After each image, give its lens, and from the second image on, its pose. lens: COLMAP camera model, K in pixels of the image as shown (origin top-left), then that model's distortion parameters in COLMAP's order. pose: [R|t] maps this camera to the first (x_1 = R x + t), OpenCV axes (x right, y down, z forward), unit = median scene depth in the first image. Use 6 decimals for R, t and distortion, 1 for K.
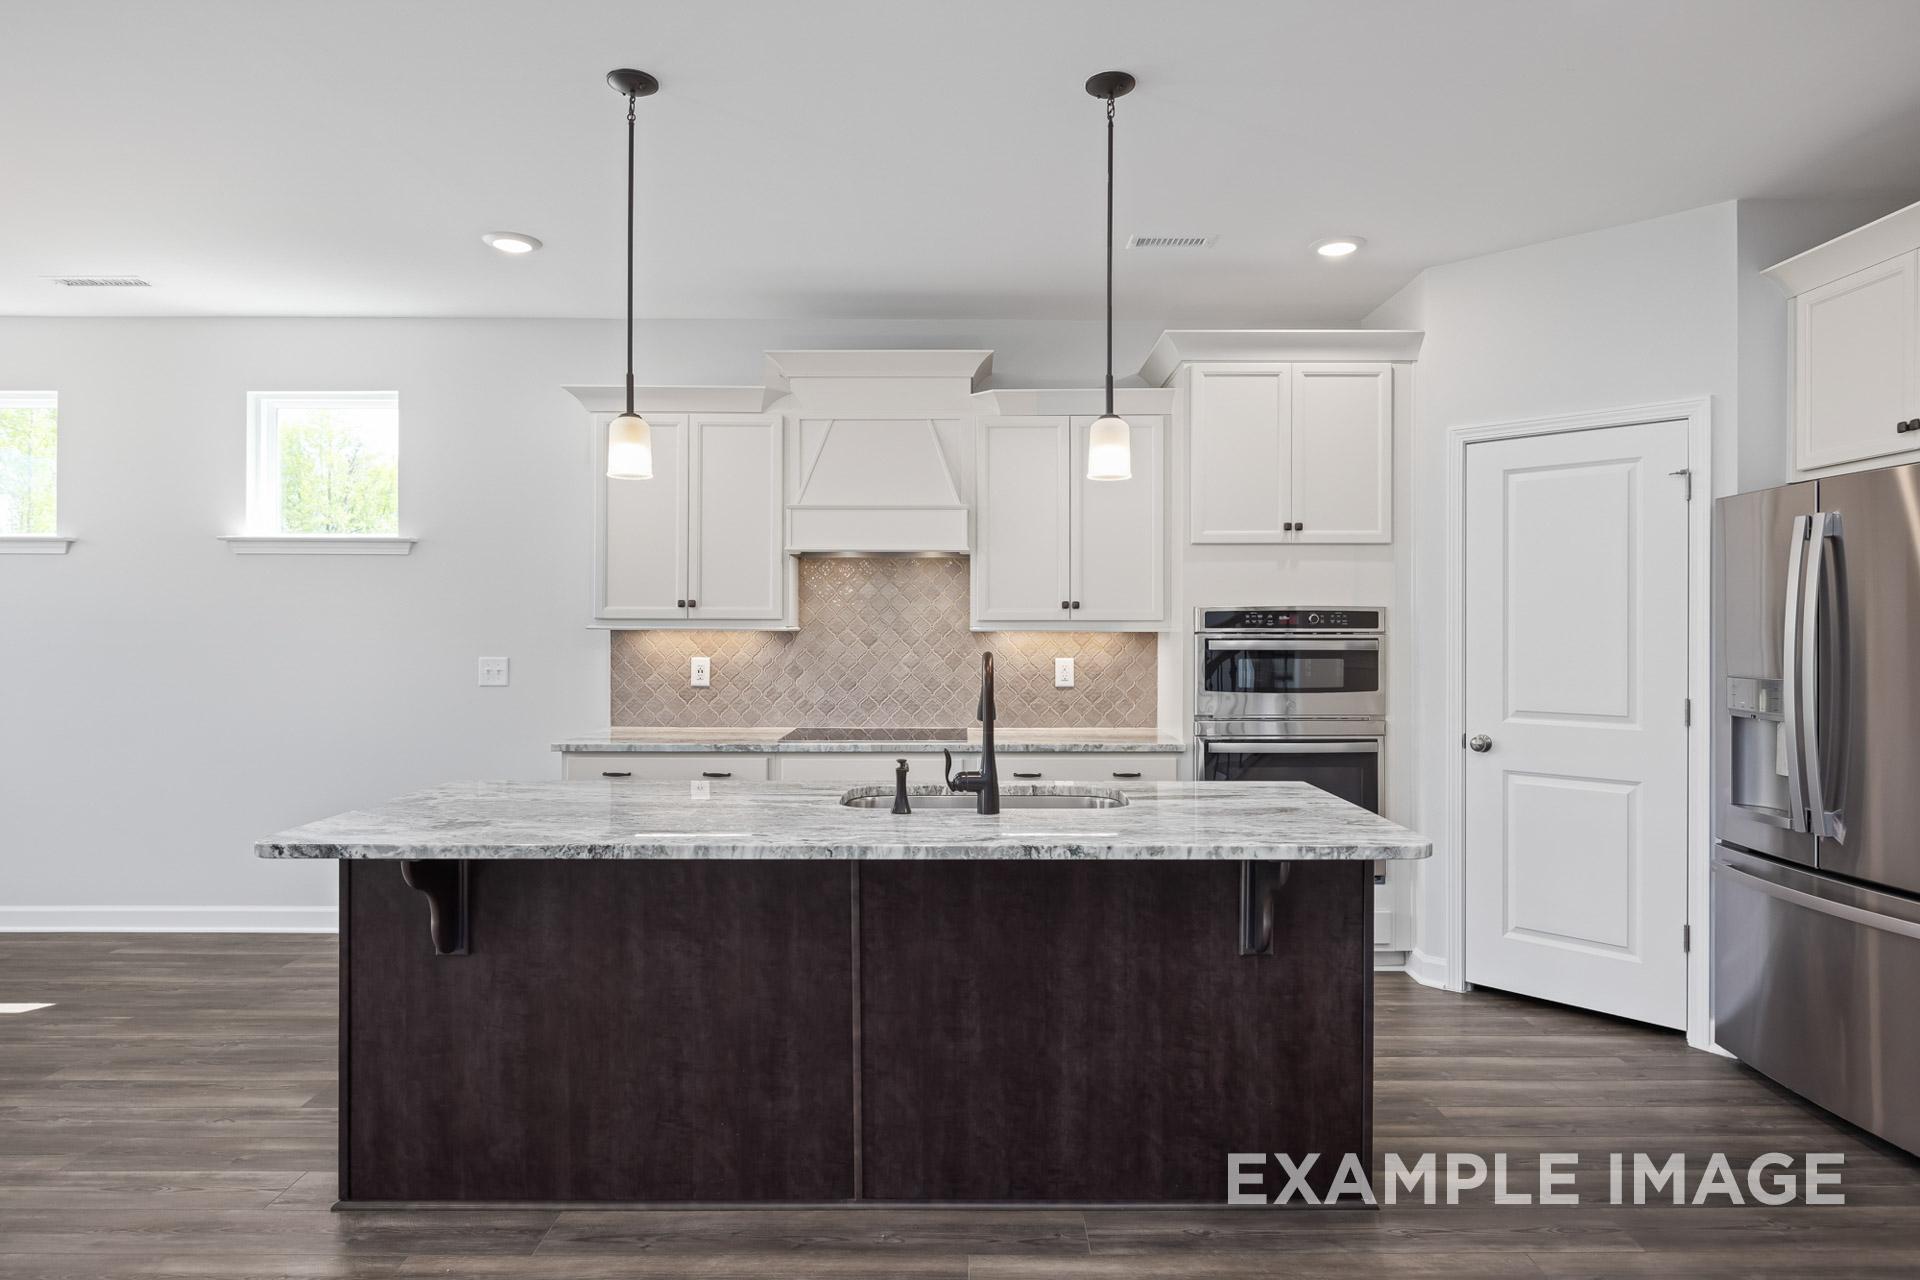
lens RADIAL K [[1057.4, 0, 983.7], [0, 1057.4, 634.0], [0, 0, 1]] dist [-0.005495, -0.001491]
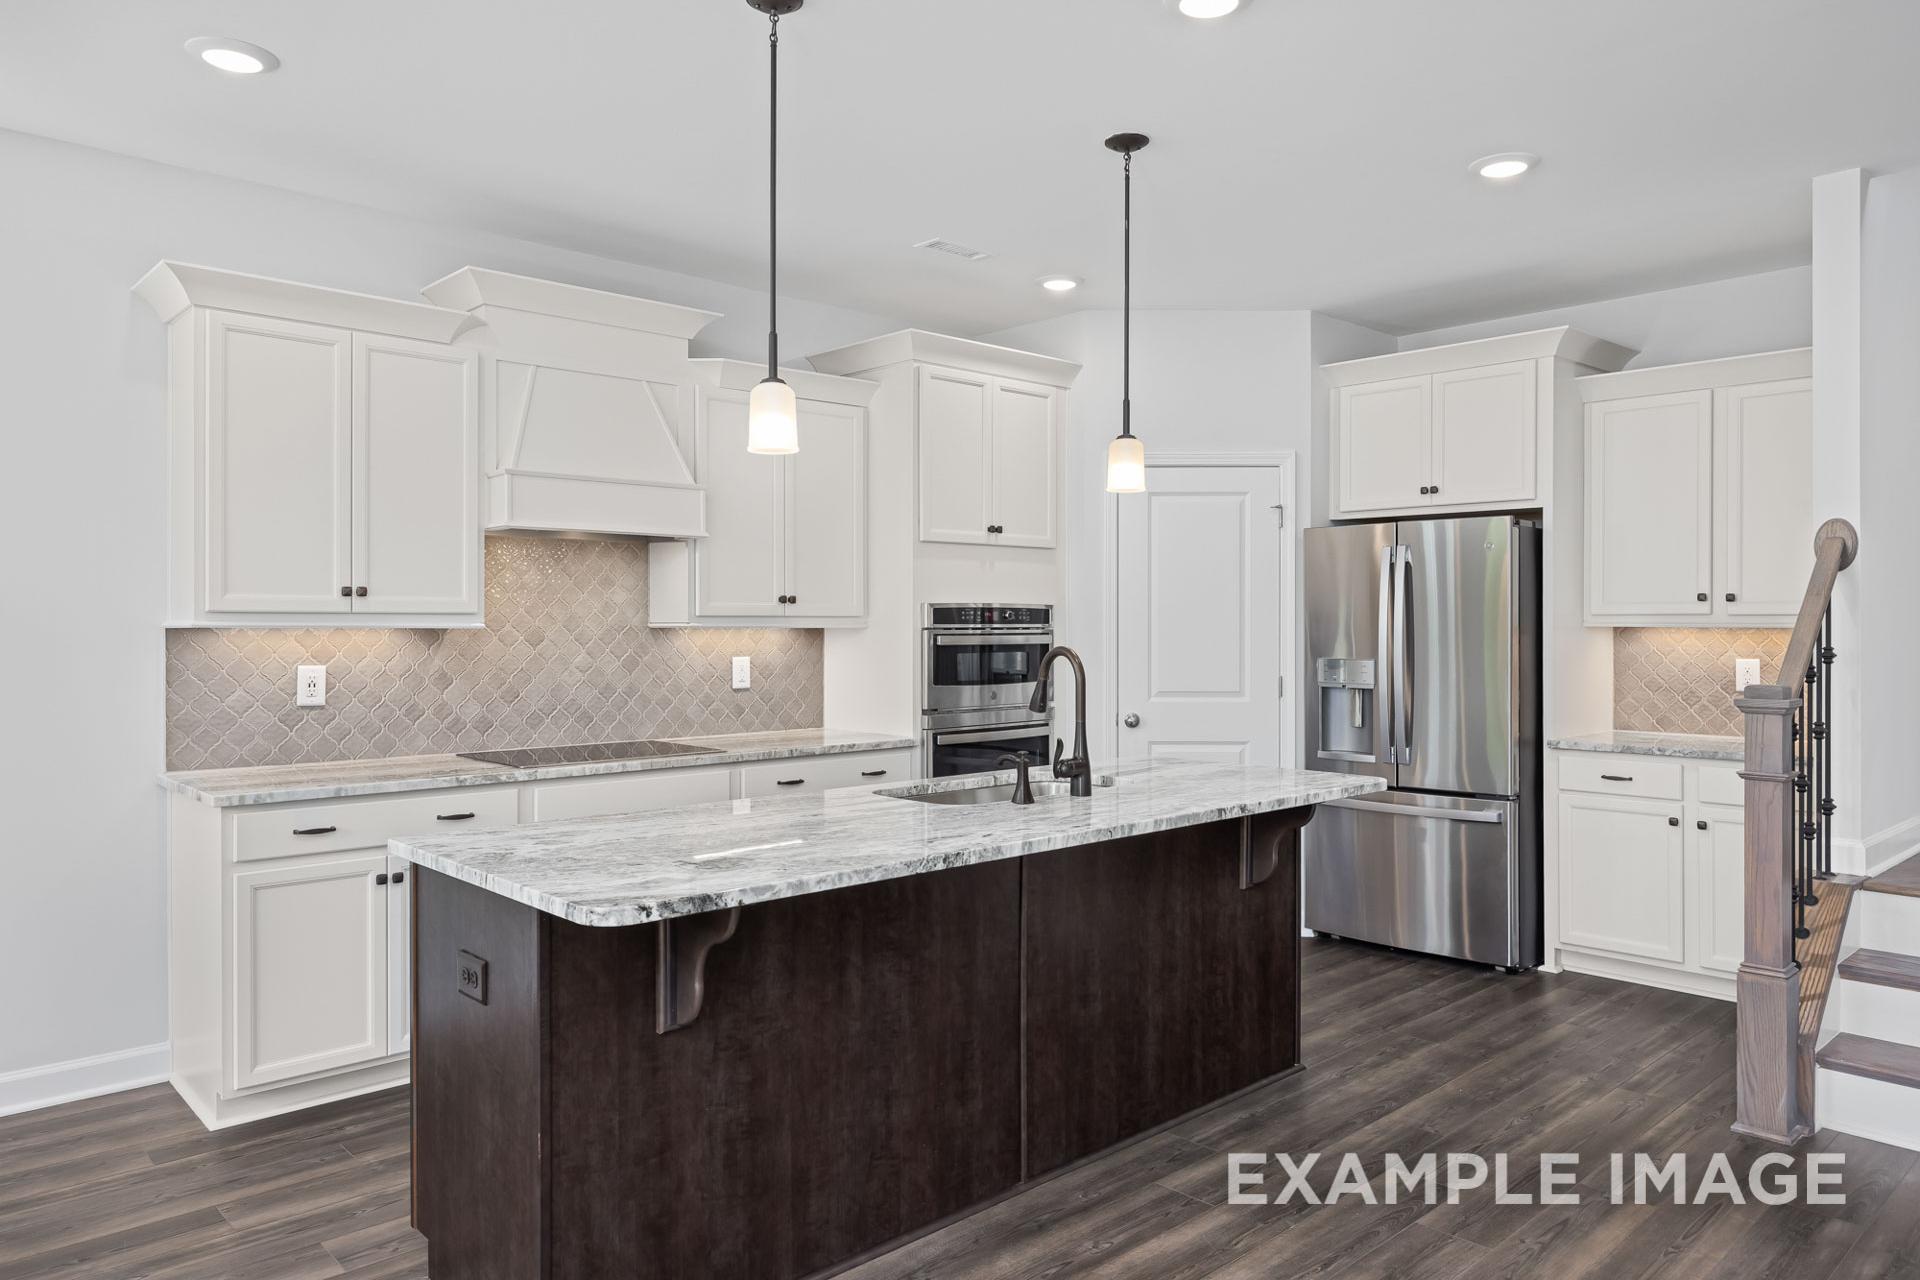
lens RADIAL K [[1246.1, 0, 963.6], [0, 1246.1, 631.1], [0, 0, 1]] dist [-0.005286, -0.001737]
pose [[0.739831, -0.005111, 0.672774, -0.827858], [0.004946, 0.999985, 0.002158, -0.001616], [-0.672775, 0.001731, 0.739845, 0.122266]]
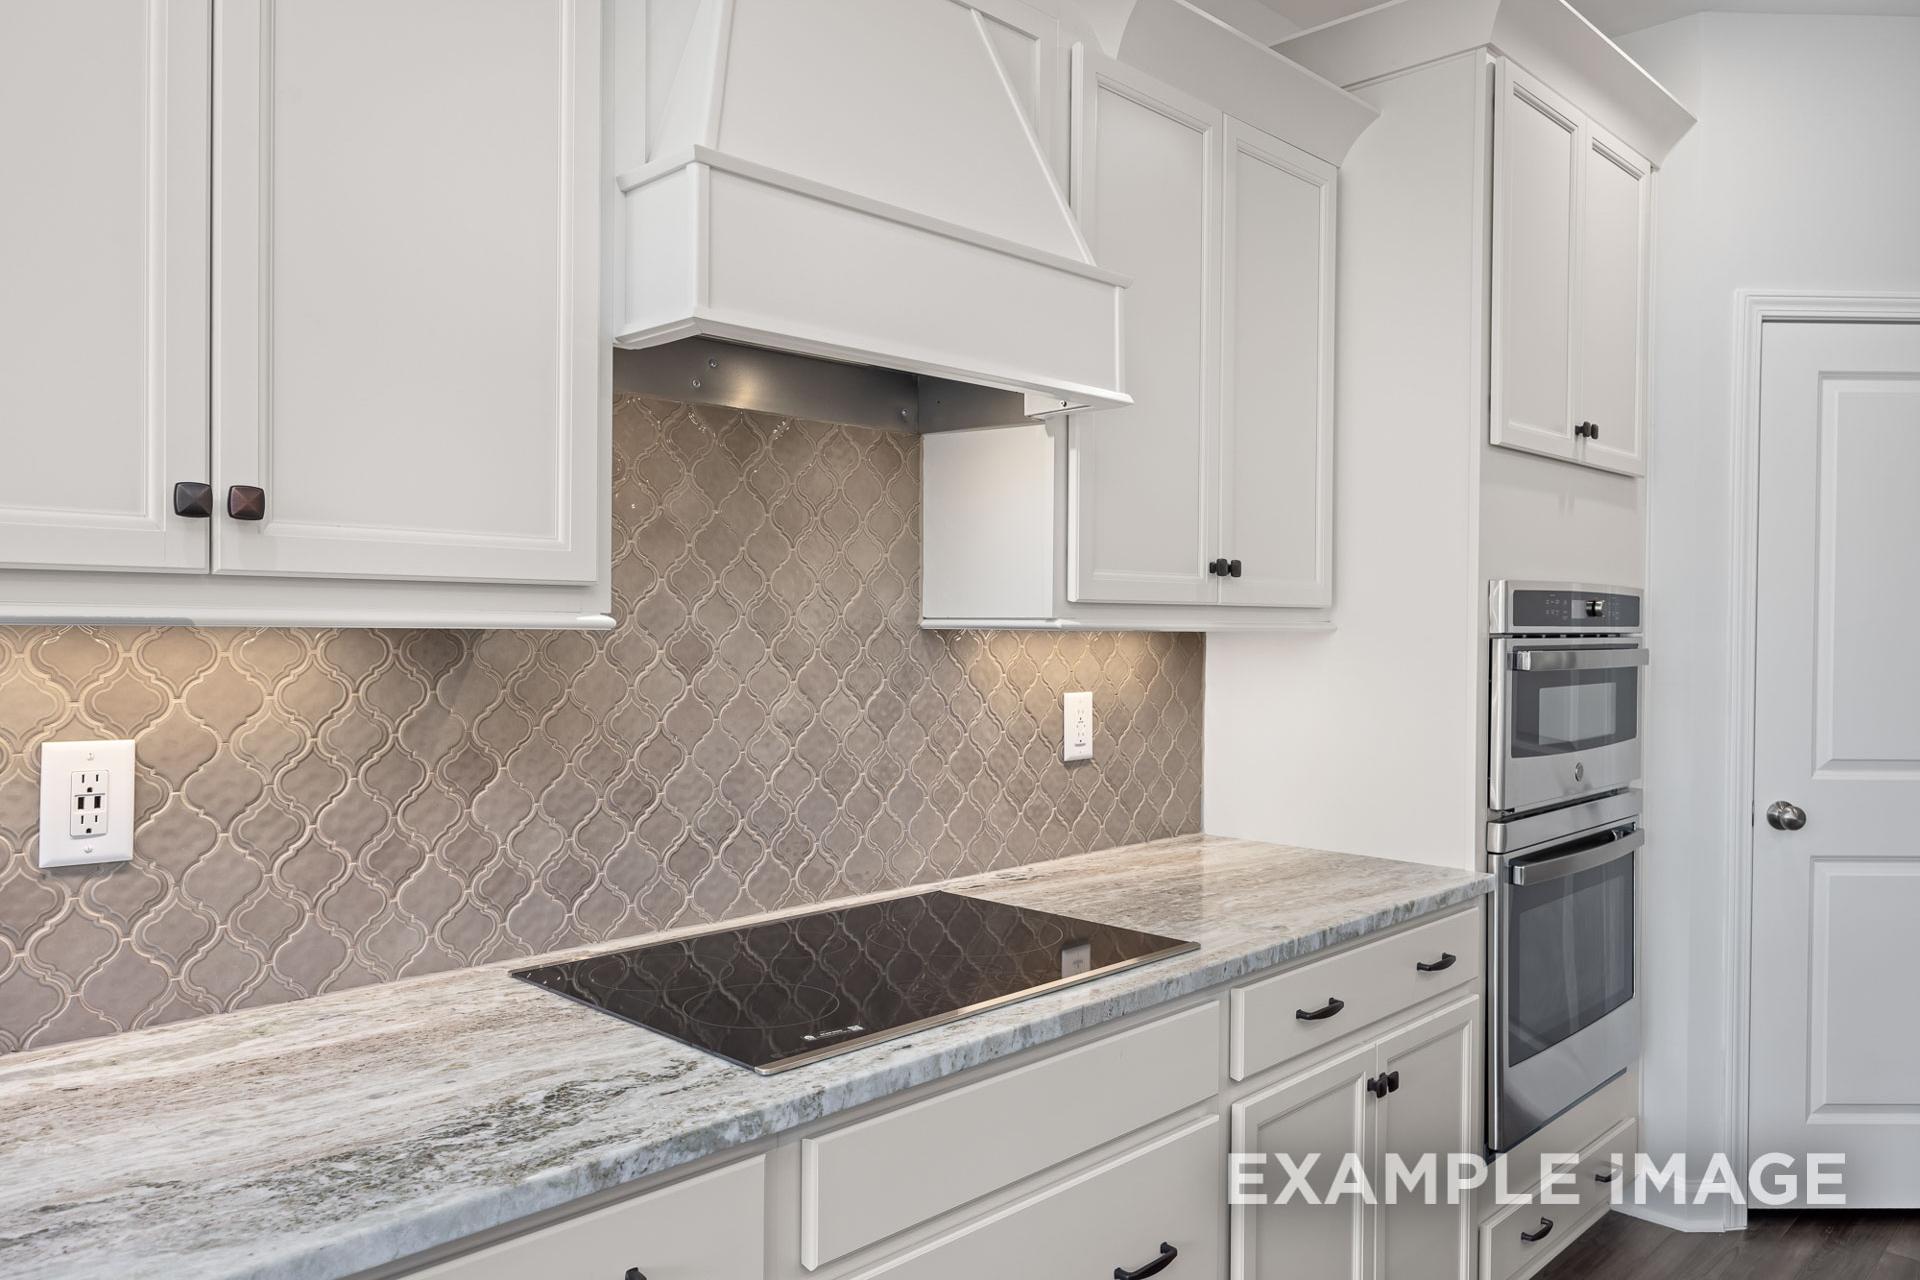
lens RADIAL K [[1336.5, 0, 968.2], [0, 1336.5, 642.1], [0, 0, 1]] dist [-0.004105, -0.002723]
pose [[0.709899, -0.005950, 0.704278, -0.548647], [-0.002159, 0.999941, 0.010624, -0.005486], [-0.704300, -0.009062, 0.709844, 1.062755]]
